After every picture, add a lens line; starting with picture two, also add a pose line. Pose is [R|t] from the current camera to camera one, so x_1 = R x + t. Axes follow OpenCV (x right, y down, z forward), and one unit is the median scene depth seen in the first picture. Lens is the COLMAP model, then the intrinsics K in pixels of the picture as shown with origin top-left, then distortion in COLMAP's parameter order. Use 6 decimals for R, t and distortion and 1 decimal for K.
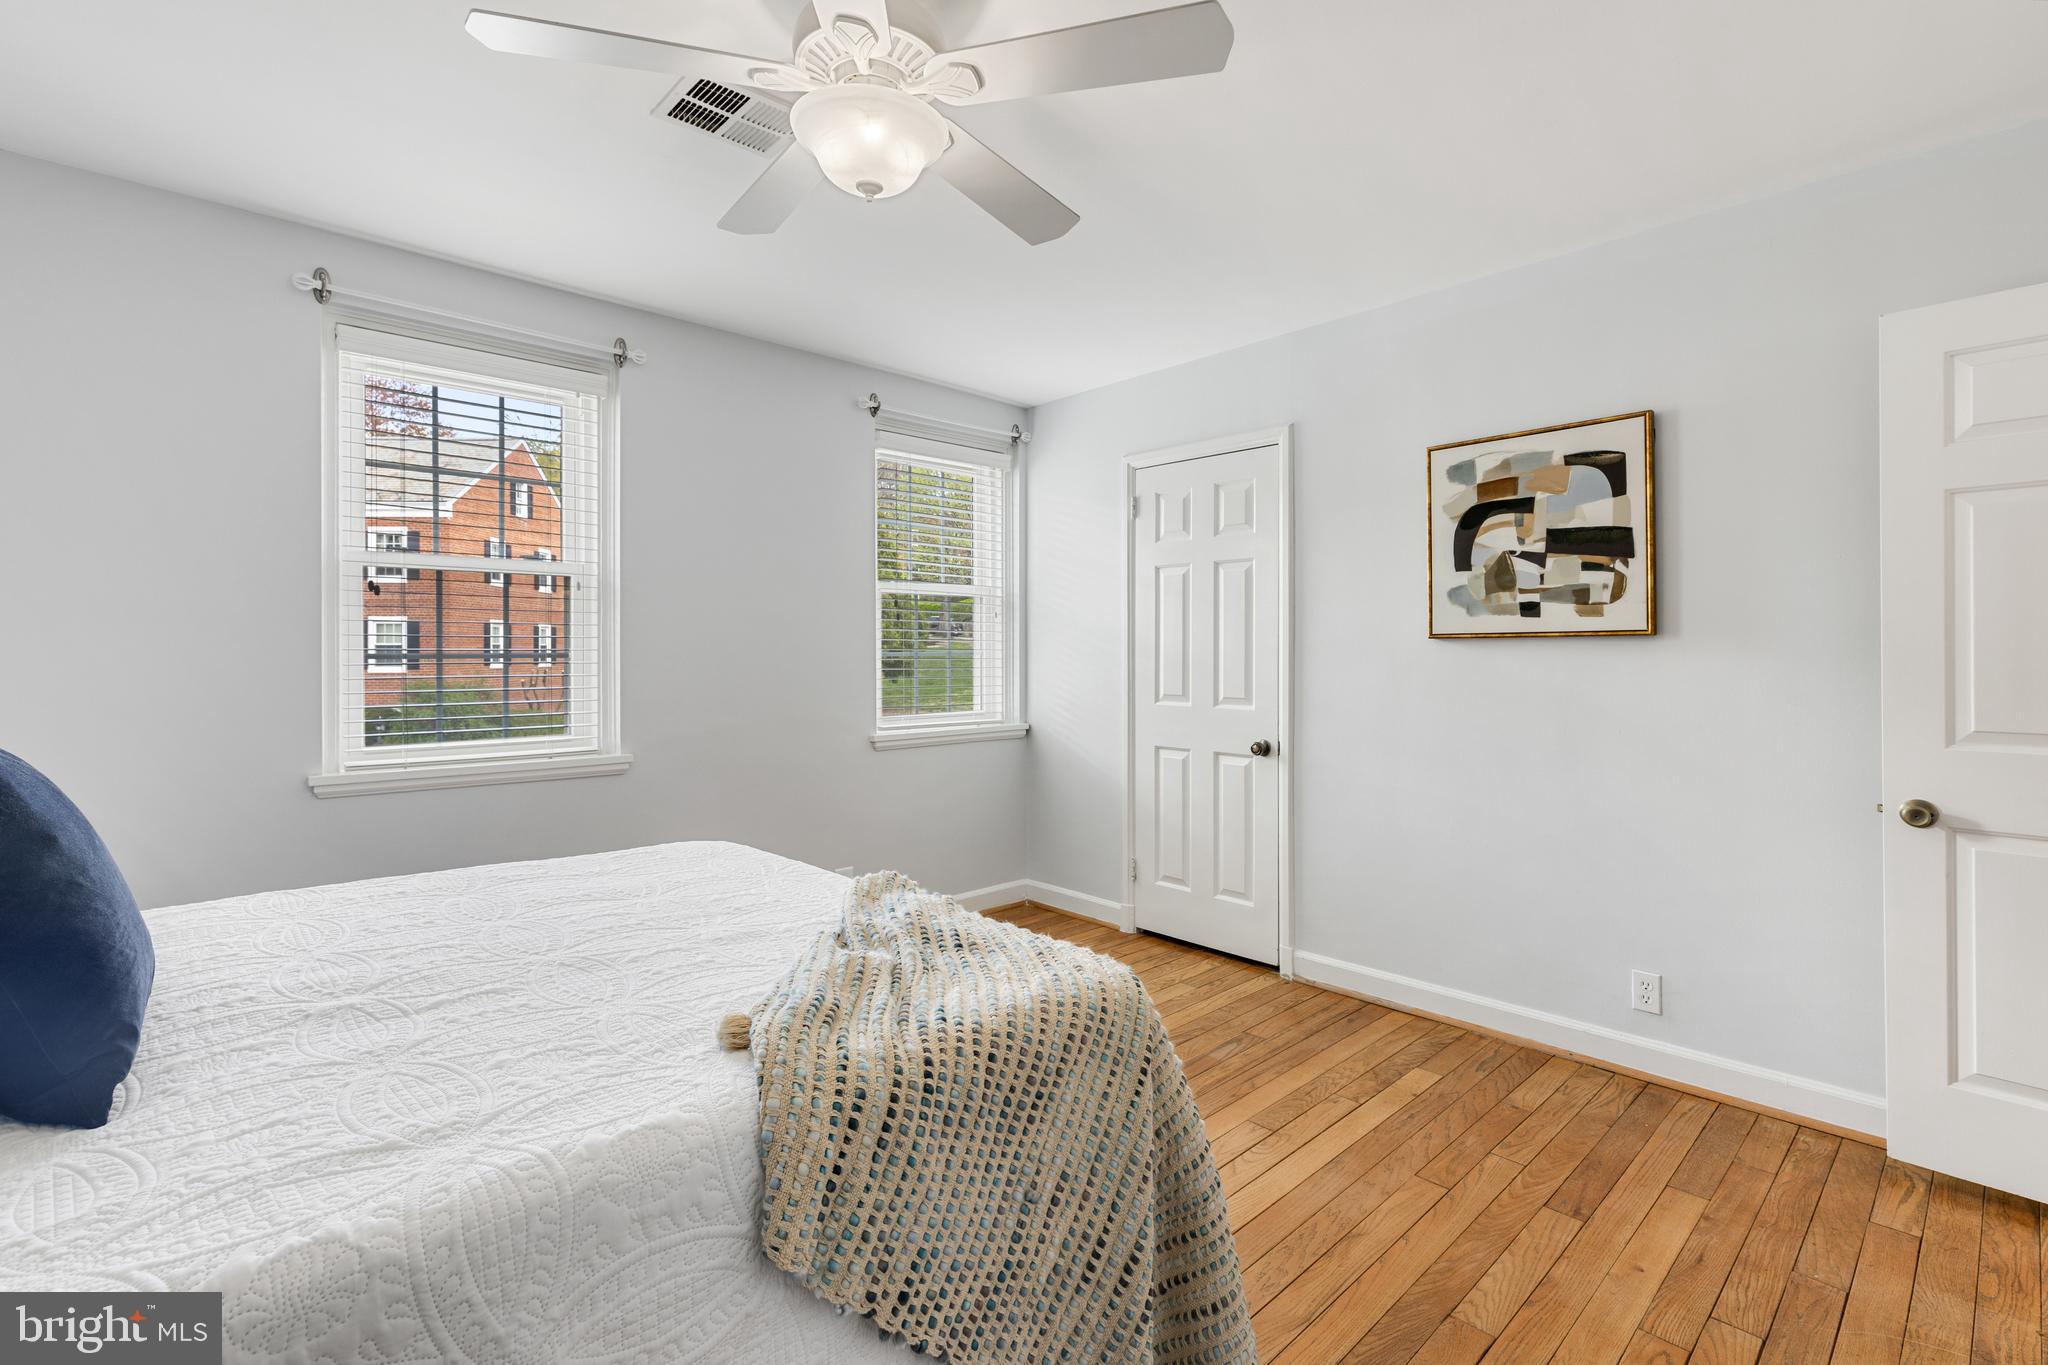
lens RADIAL K [[914.3, 0, 1033.0], [0, 914.3, 680.2], [0, 0, 1]] dist [0.006715, -0.000142]
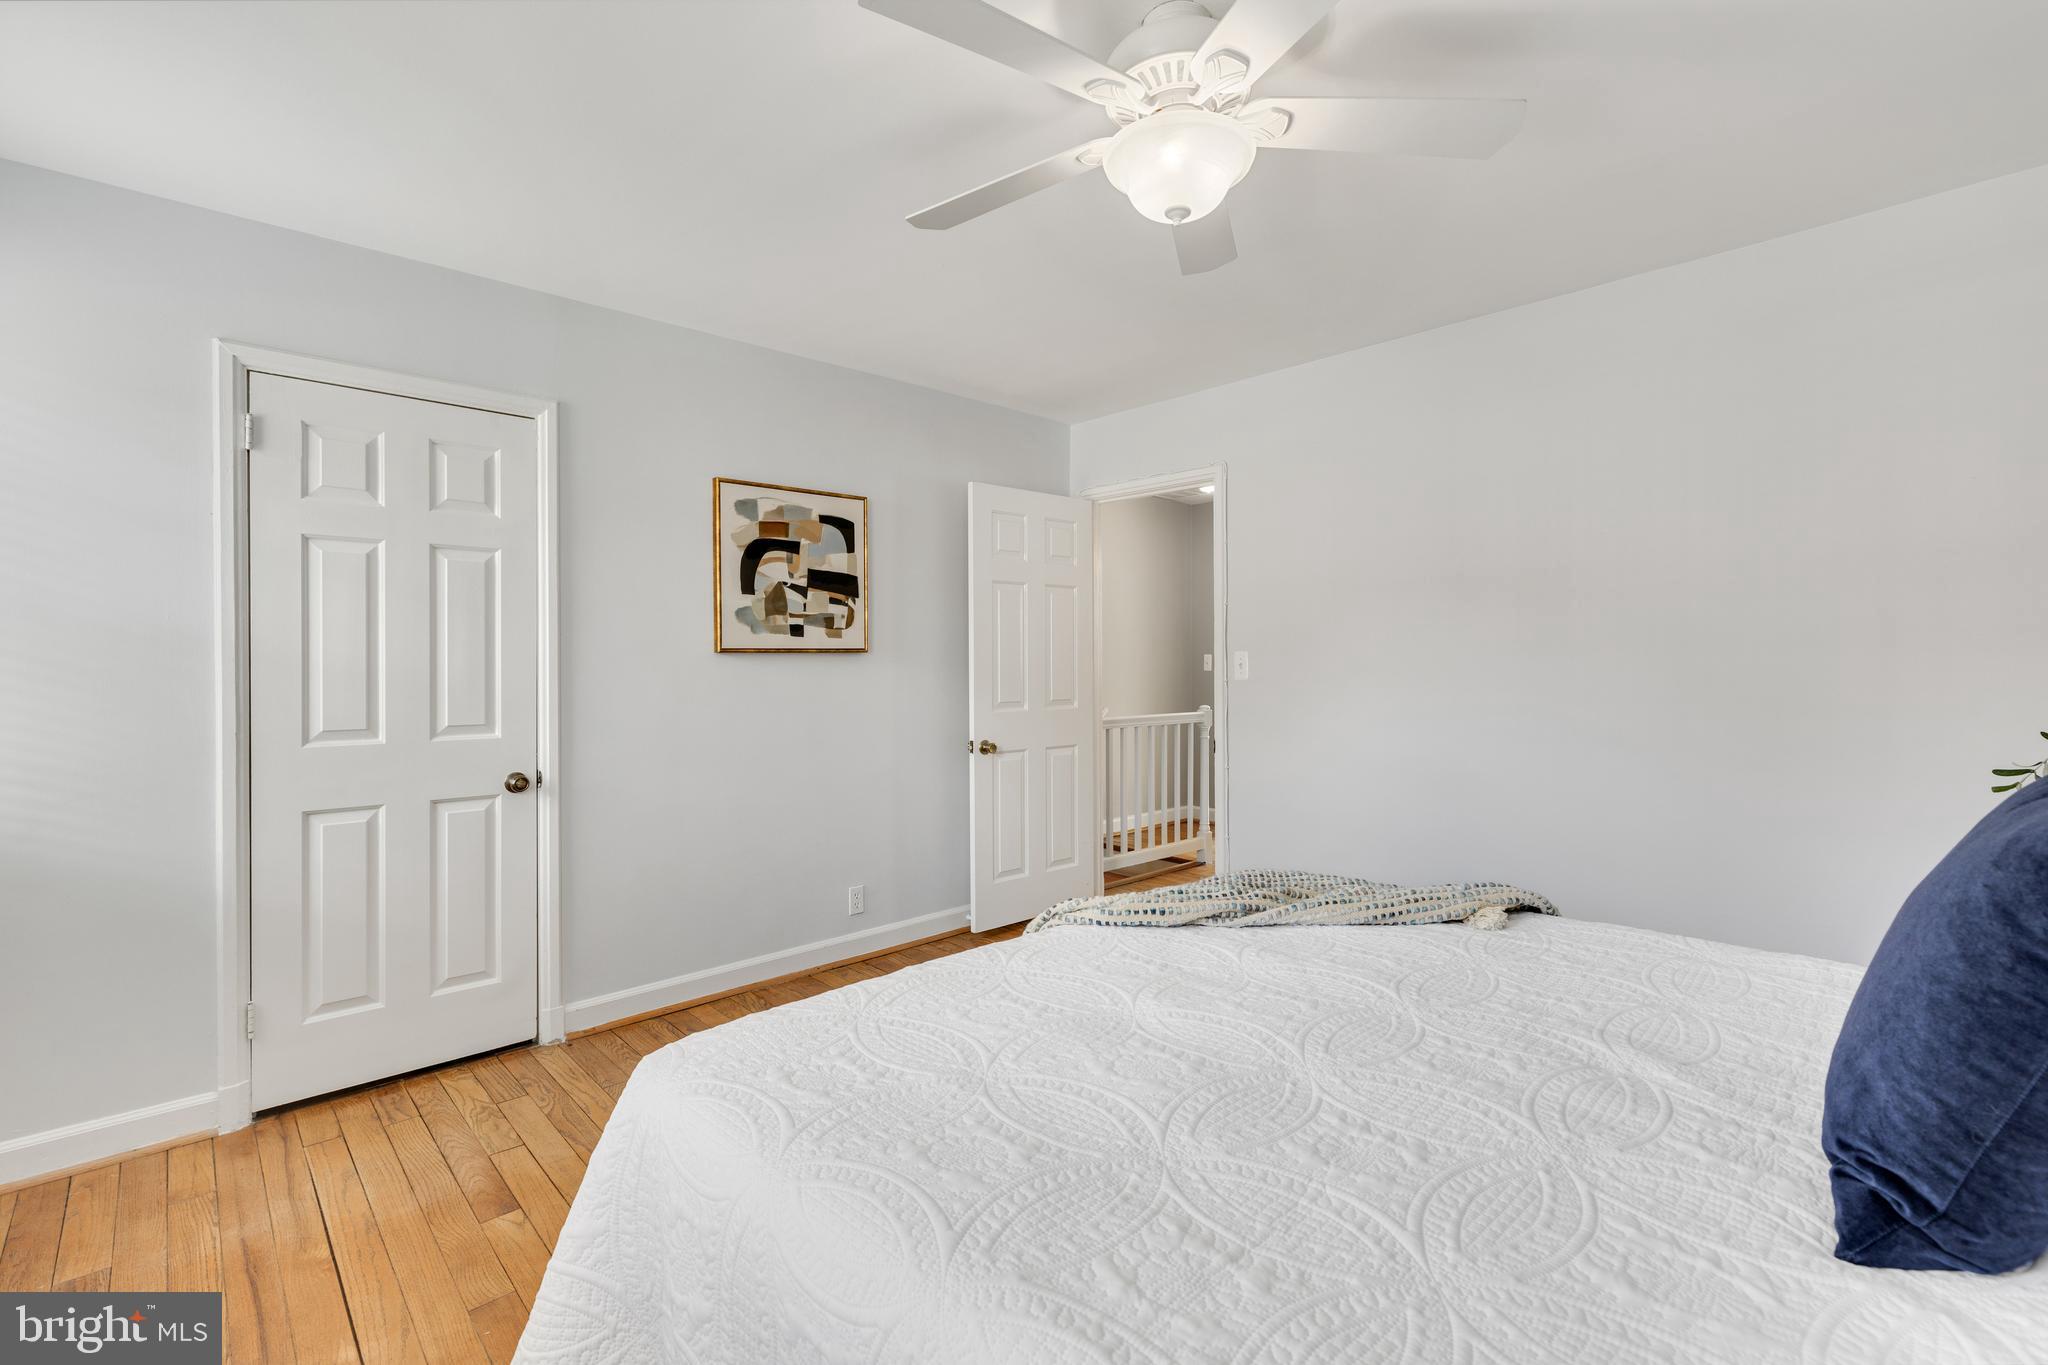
lens RADIAL K [[914.3, 0, 1033.0], [0, 914.3, 680.2], [0, 0, 1]] dist [0.006715, -0.000142]
pose [[0.006893, -0.031408, 0.999483, -0.709942], [0.025594, 0.999185, 0.031222, -0.039568], [-0.999649, 0.025365, 0.007692, 0.663038]]
